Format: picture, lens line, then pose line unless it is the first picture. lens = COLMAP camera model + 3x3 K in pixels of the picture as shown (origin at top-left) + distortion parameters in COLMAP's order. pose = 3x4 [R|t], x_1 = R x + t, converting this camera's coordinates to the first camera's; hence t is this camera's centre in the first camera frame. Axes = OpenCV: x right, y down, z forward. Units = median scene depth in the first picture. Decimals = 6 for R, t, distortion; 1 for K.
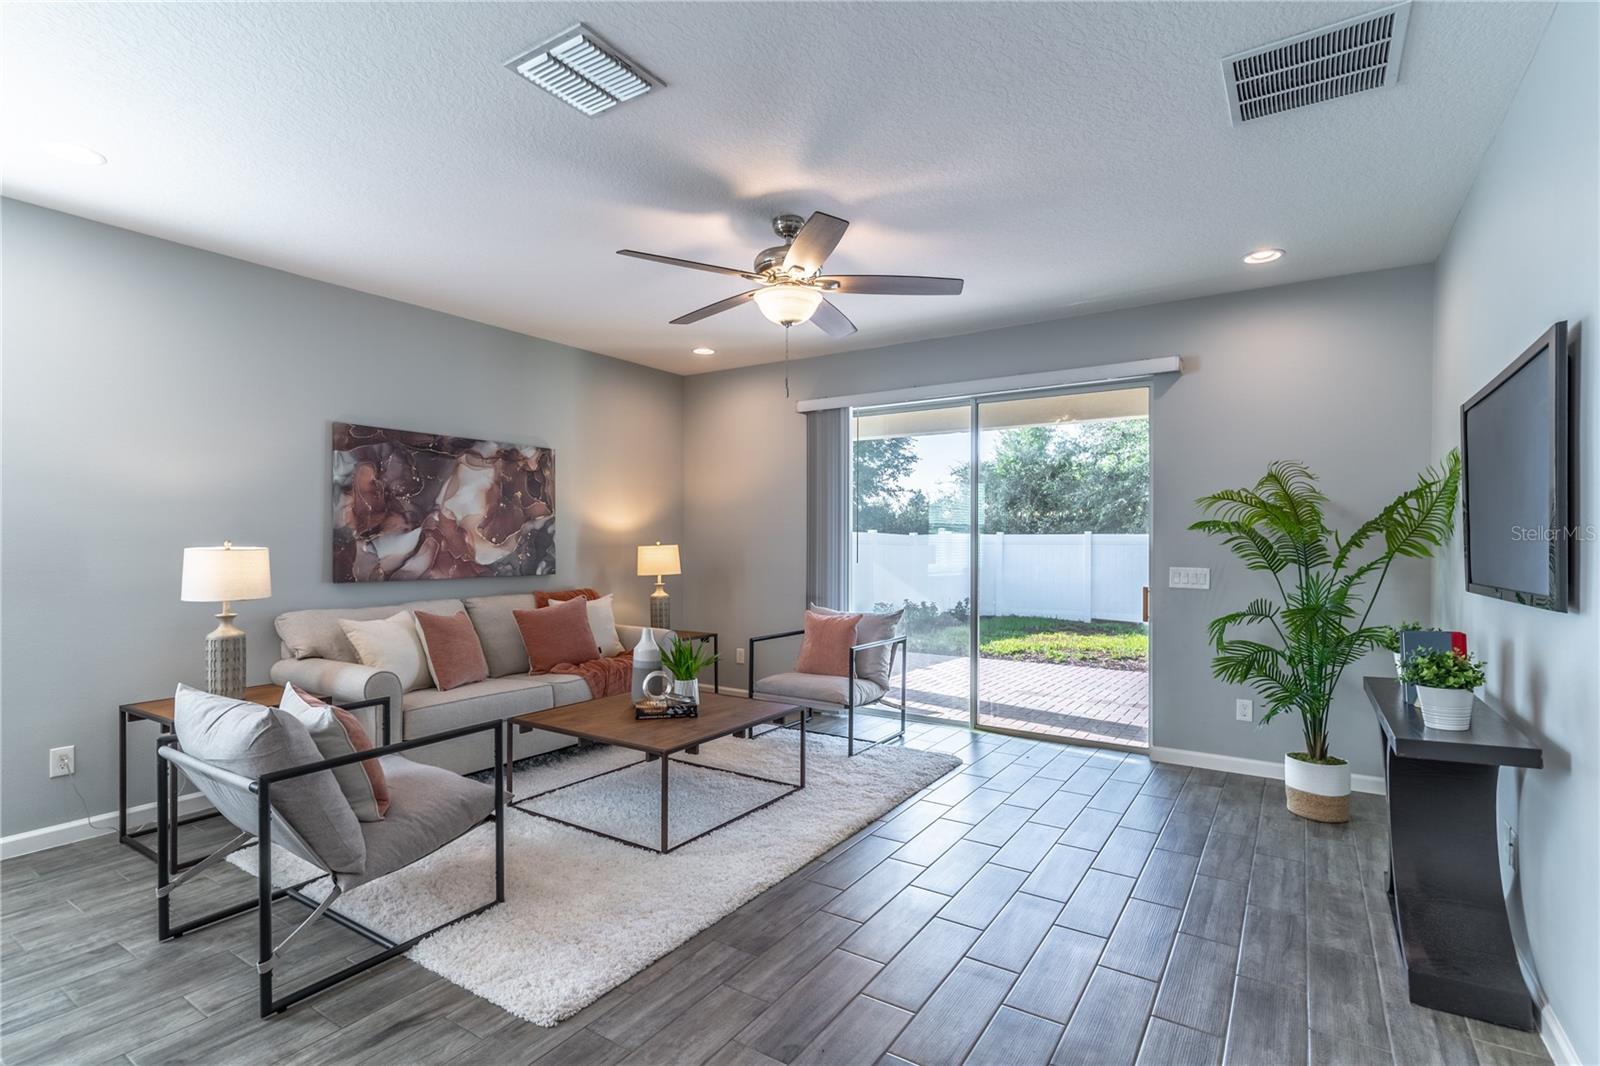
lens RADIAL K [[767.7, 0, 796.5], [0, 767.7, 538.1], [0, 0, 1]] dist [0.000654, 0.000403]
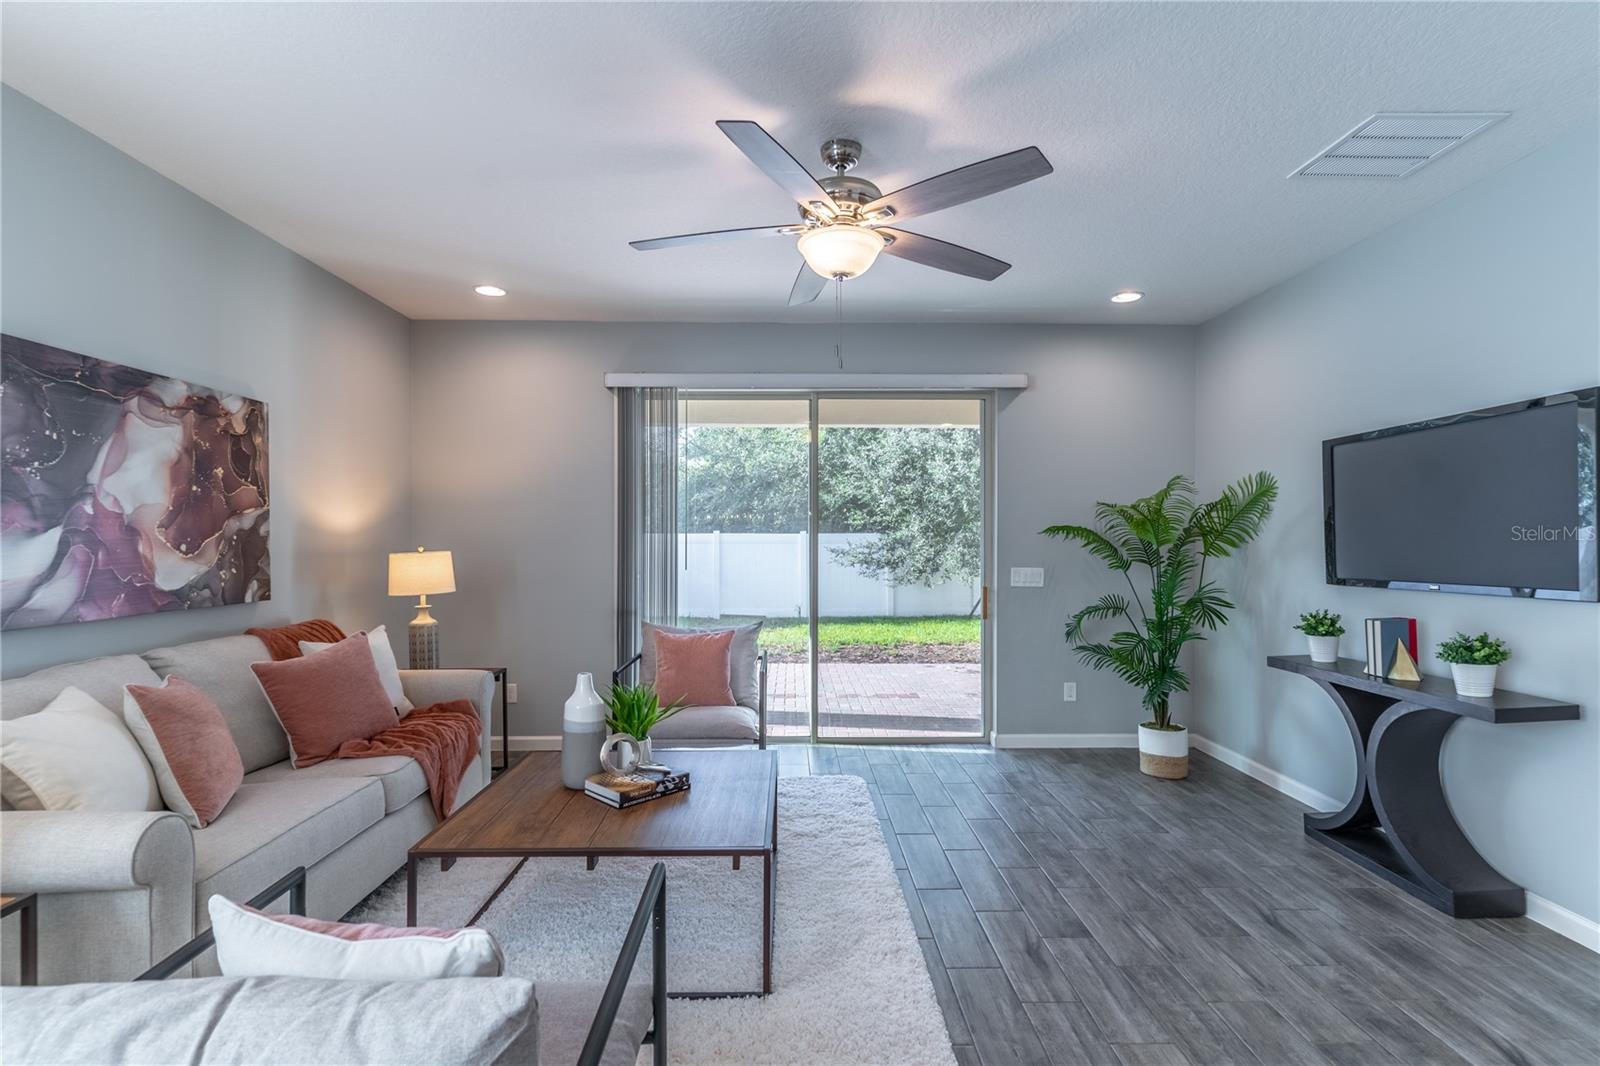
lens RADIAL K [[767.0, 0, 799.8], [0, 767.0, 537.6], [0, 0, 1]] dist [0.001730, -0.000194]
pose [[0.825034, -0.001346, 0.565081, -0.376940], [0.000201, 0.999998, 0.002089, -0.007144], [-0.565083, -0.001610, 0.825033, 0.276978]]
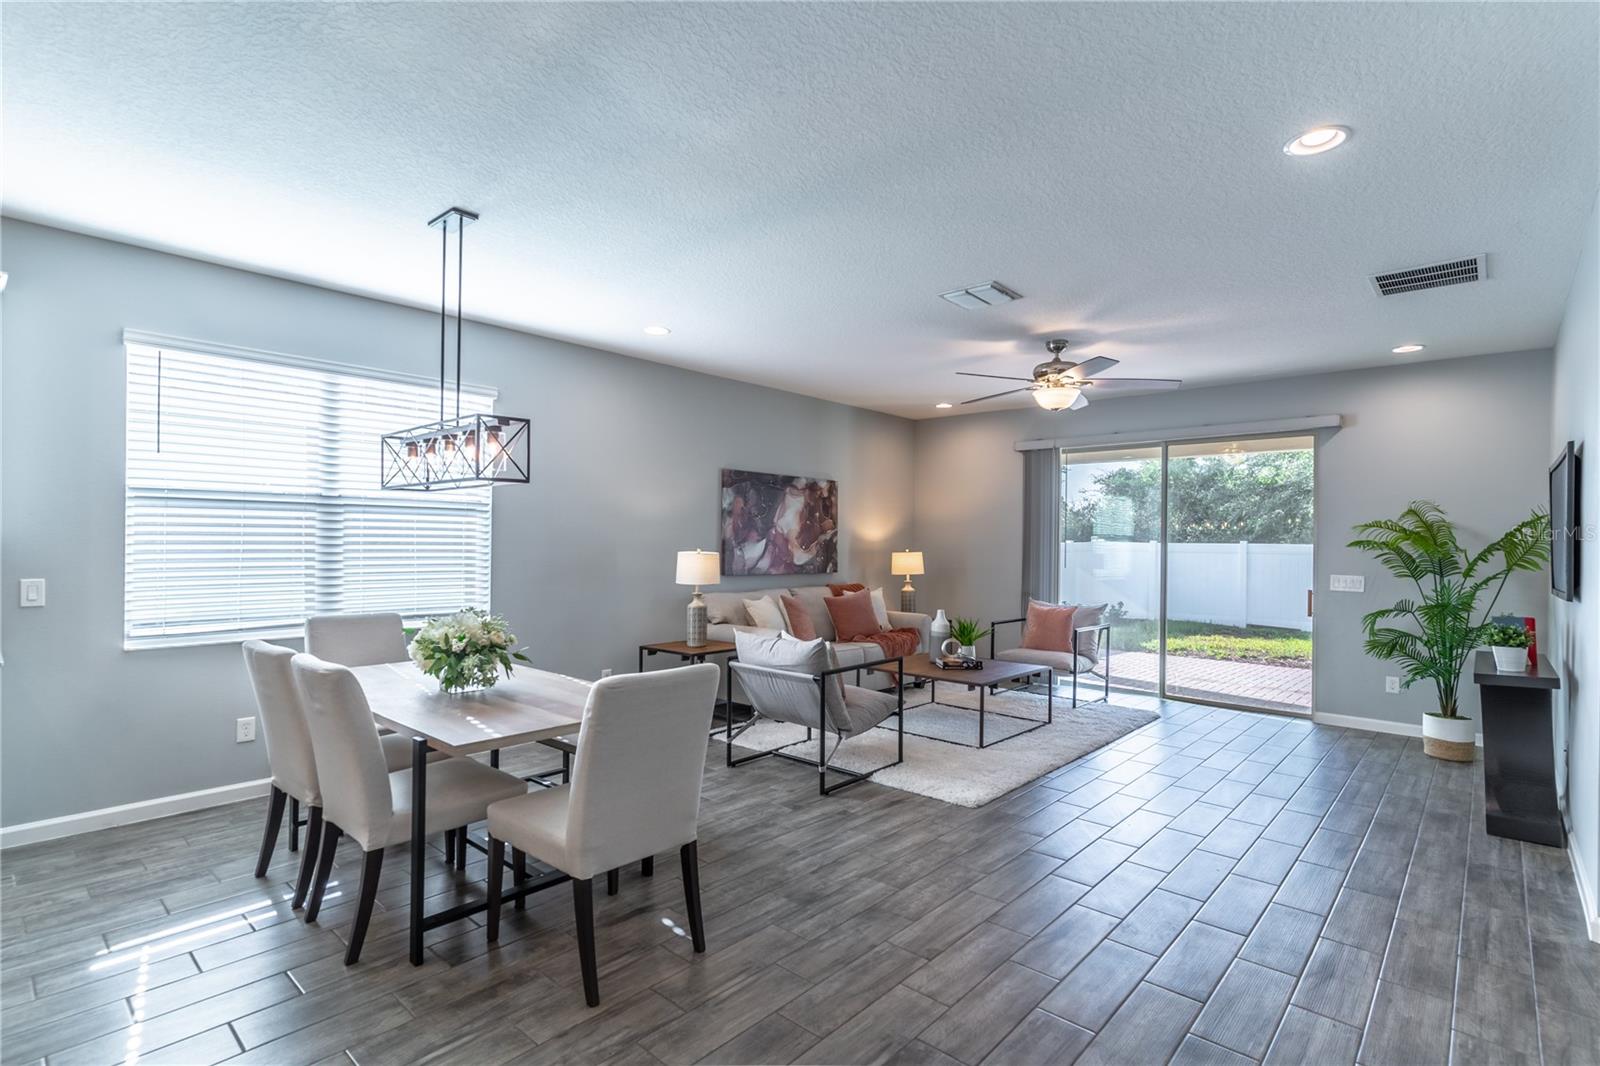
lens RADIAL K [[765.2, 0, 794.4], [0, 765.2, 538.0], [0, 0, 1]] dist [0.002450, 0.000555]
pose [[0.987776, 0.009958, -0.155561, -0.215736], [-0.010545, 0.999940, -0.002952, -0.011580], [0.155522, 0.004556, 0.987822, -0.435235]]
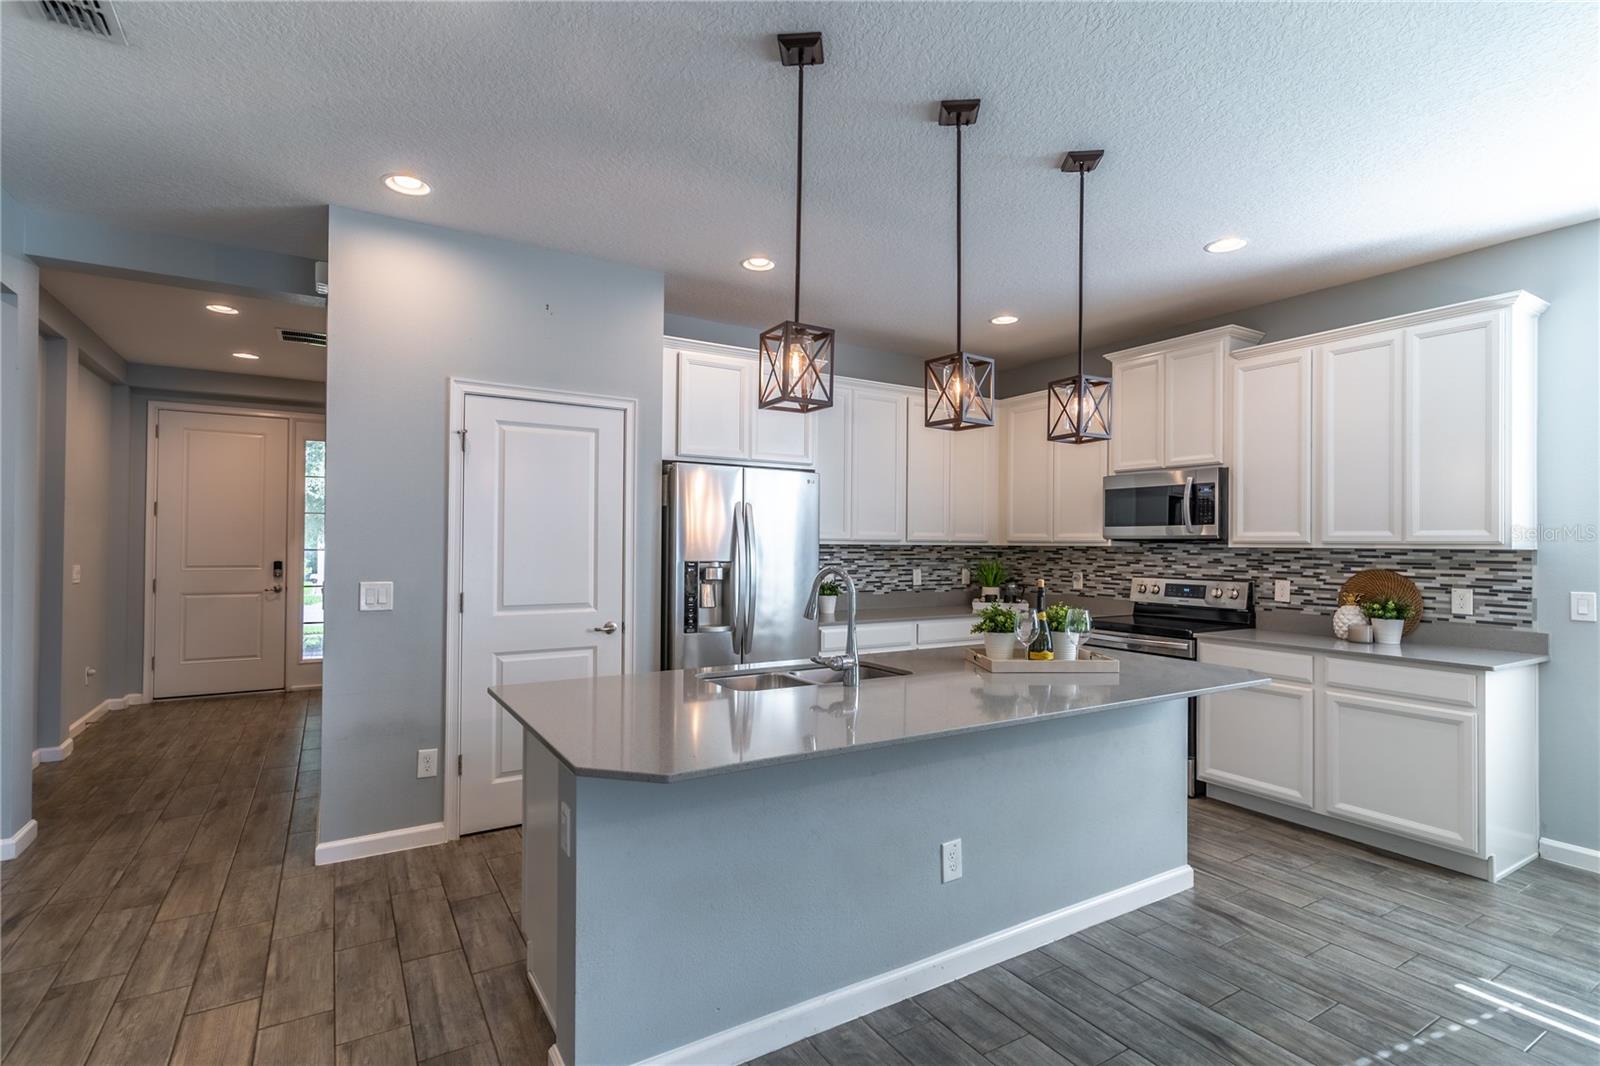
lens RADIAL K [[767.0, 0, 799.8], [0, 767.0, 537.6], [0, 0, 1]] dist [0.001730, -0.000194]
pose [[-0.423790, -0.011377, -0.905689, -0.102141], [-0.008783, 0.999926, -0.008451, -0.004584], [0.905718, 0.004373, -0.423859, -0.170449]]
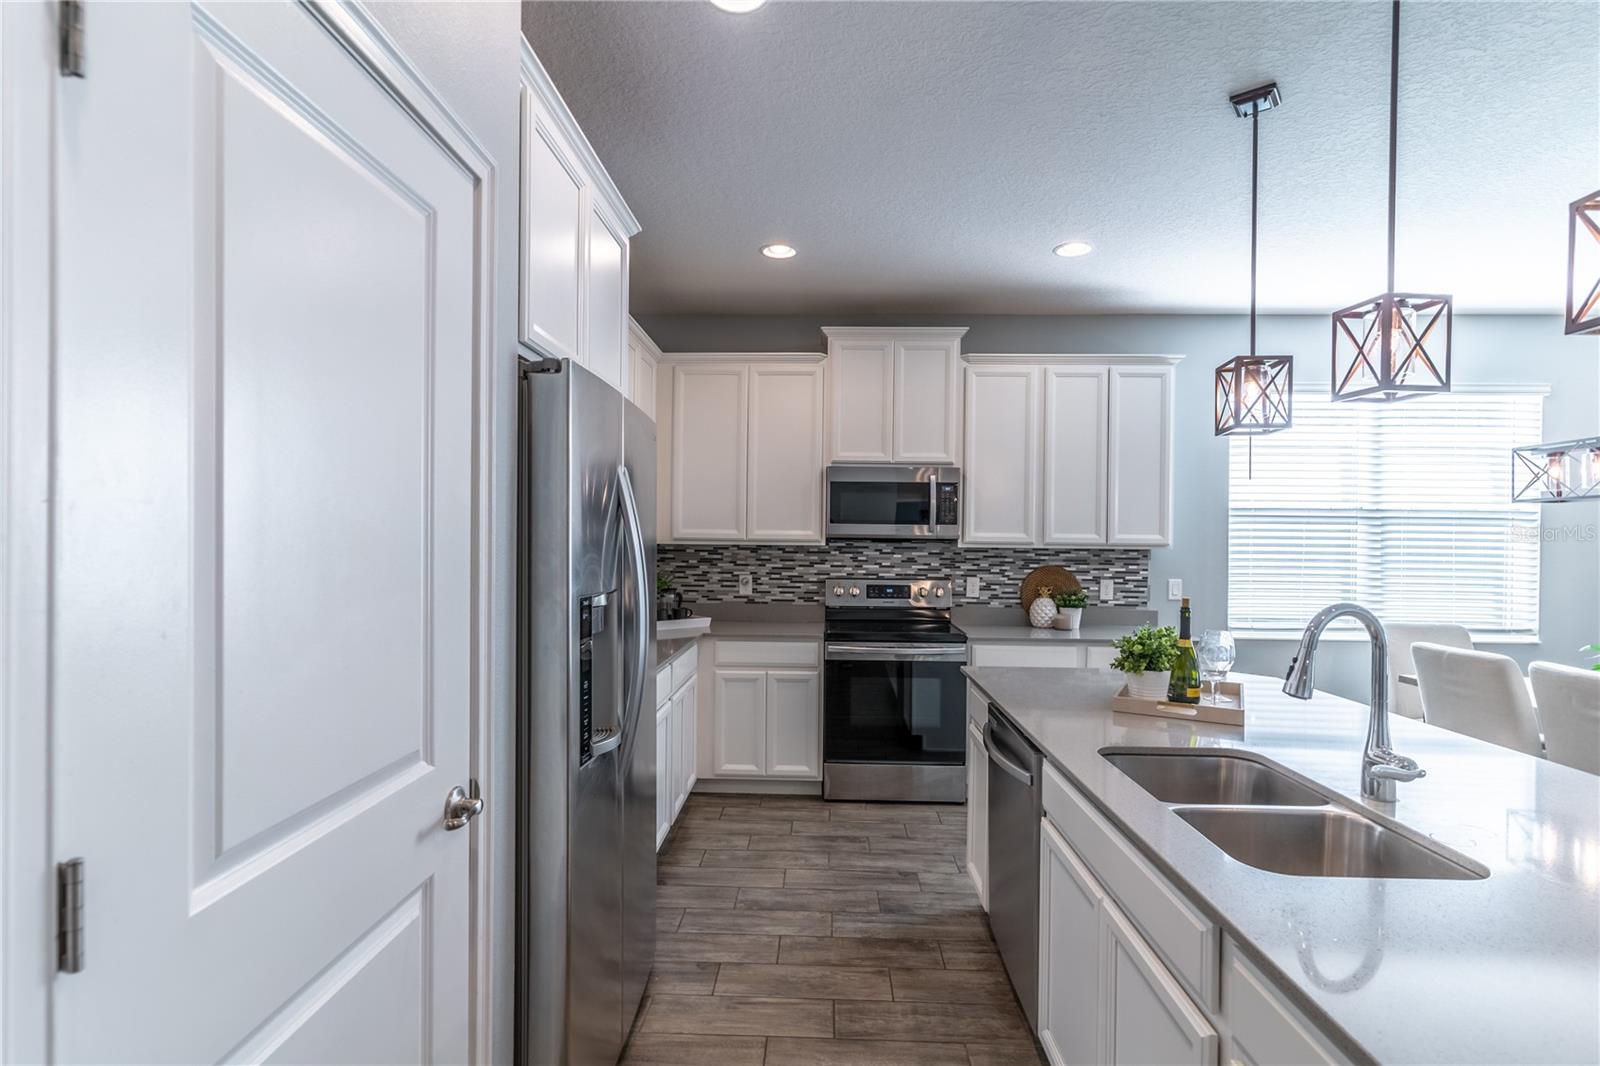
lens RADIAL K [[768.0, 0, 805.4], [0, 768.0, 541.9], [0, 0, 1]] dist [0.003255, -0.001193]
pose [[0.523408, 0.008982, -0.852035, -0.461616], [-0.011323, 0.999929, 0.003585, -0.013324], [0.852007, 0.007771, 0.523472, -0.753625]]
